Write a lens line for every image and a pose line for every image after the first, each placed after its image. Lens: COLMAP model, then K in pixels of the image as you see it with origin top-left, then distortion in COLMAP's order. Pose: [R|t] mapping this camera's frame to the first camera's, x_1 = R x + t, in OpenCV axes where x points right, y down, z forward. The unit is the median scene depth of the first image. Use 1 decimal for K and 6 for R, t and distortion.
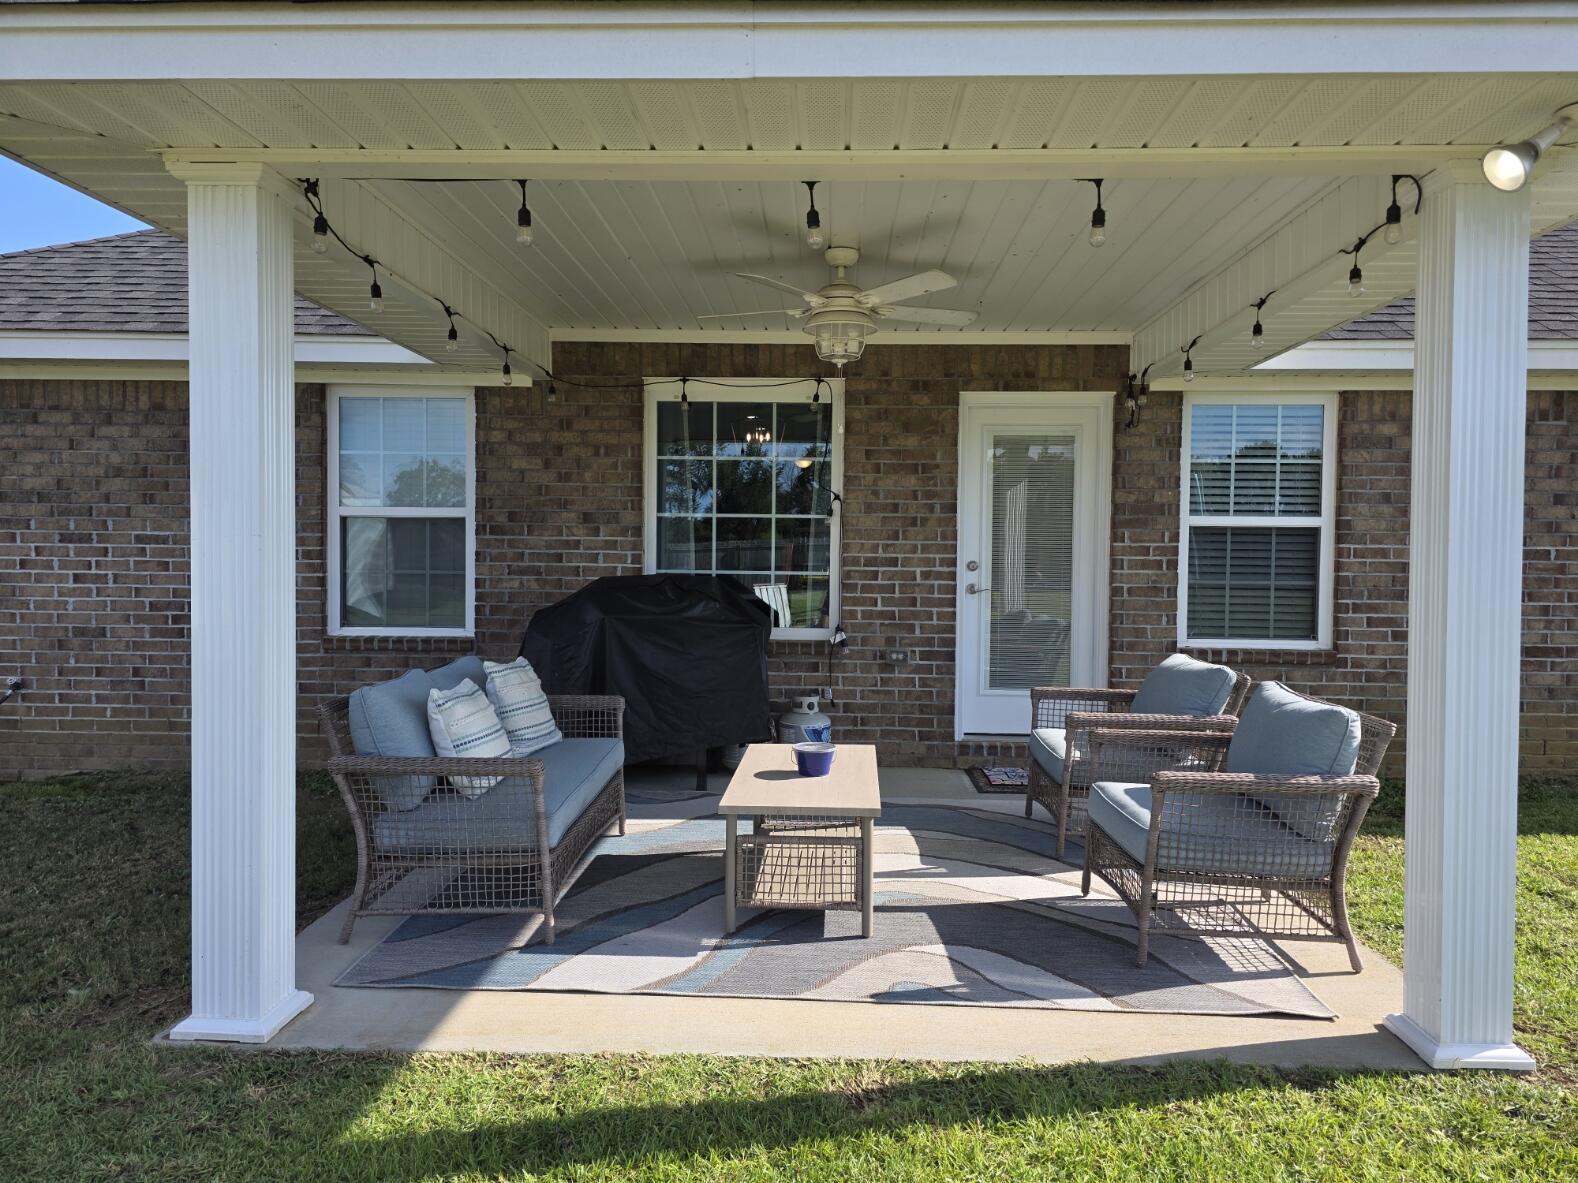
lens RADIAL K [[2311.6, 0, 788.0], [0, 2311.6, 591.8], [0, 0, 1]] dist [0.160265, 0.000000]
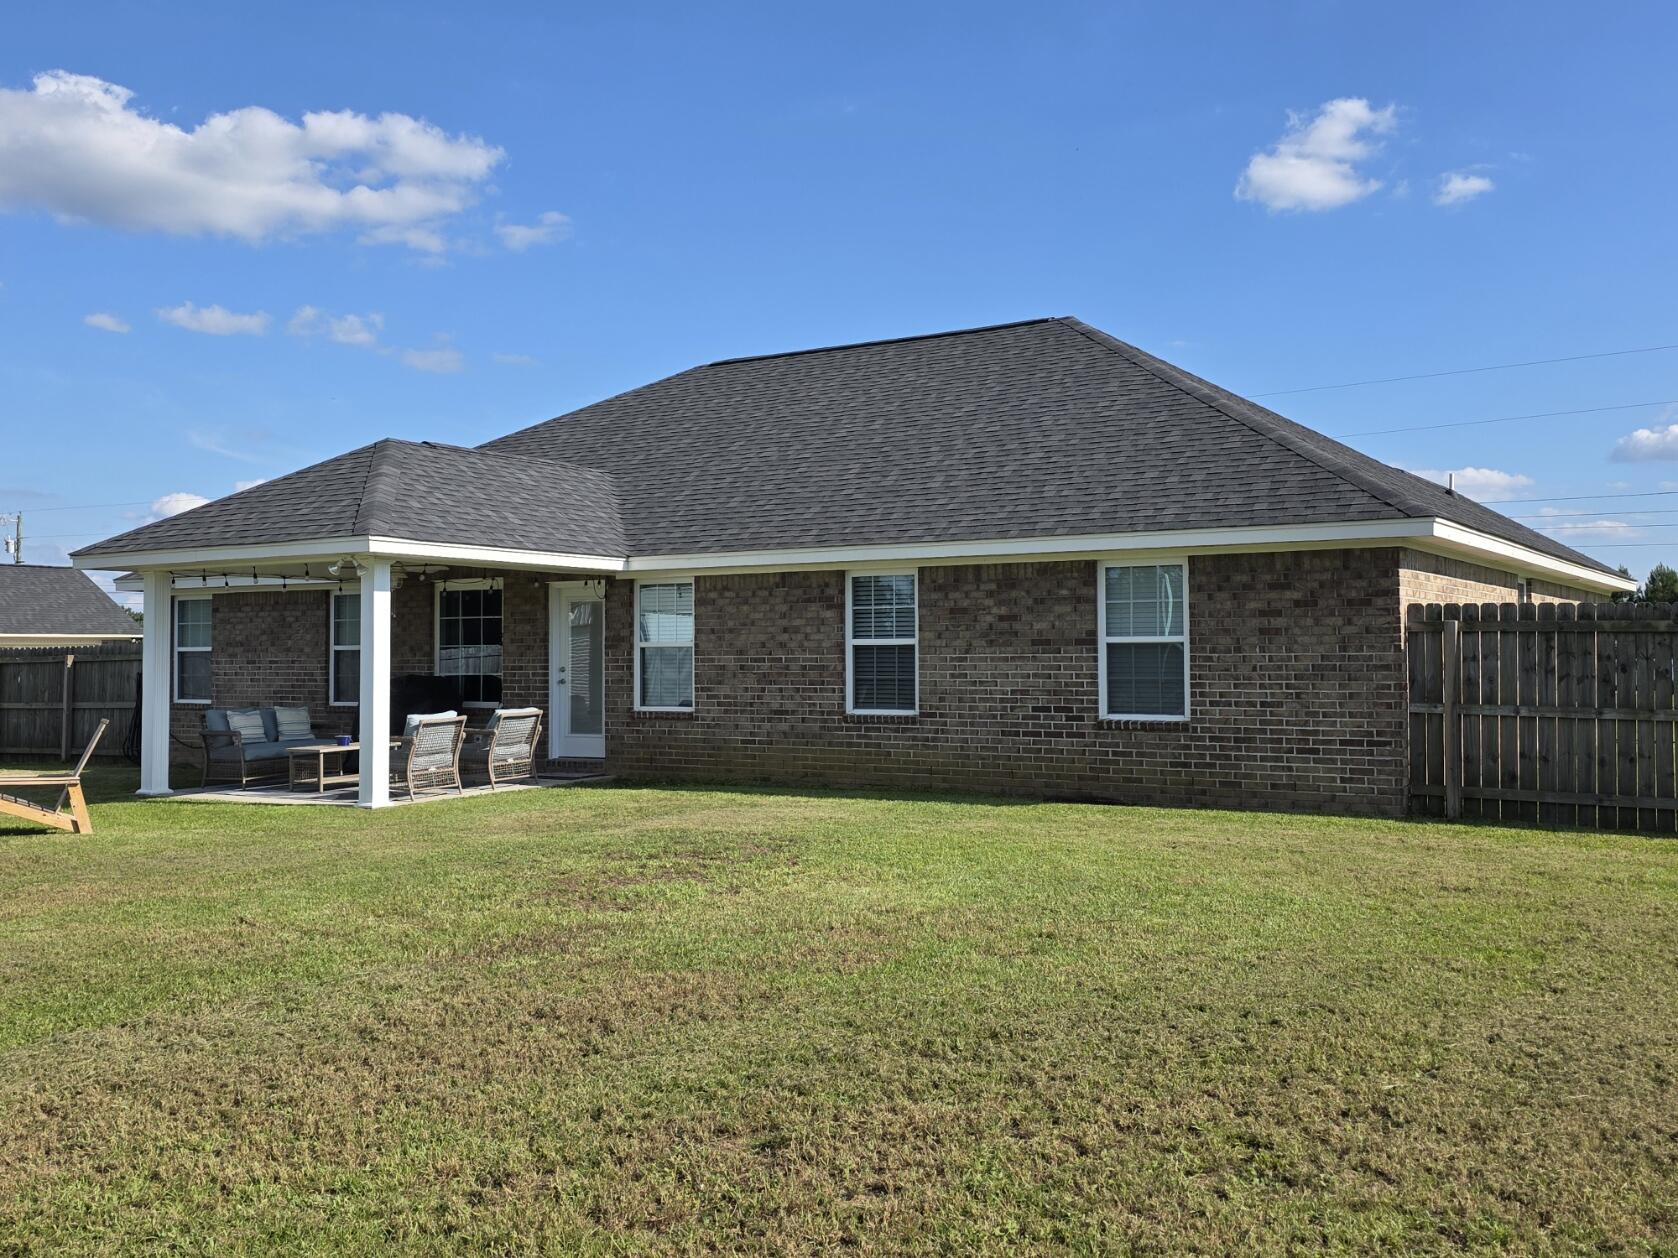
lens RADIAL K [[1563.2, 0, 840.3], [0, 1563.2, 630.5], [0, 0, 1]] dist [0.014936, 0.000000]
pose [[0.882200, -0.023511, -0.470287, 0.917902], [0.004733, 0.999145, -0.041071, 0.011497], [0.470851, 0.034007, 0.881557, -0.062735]]
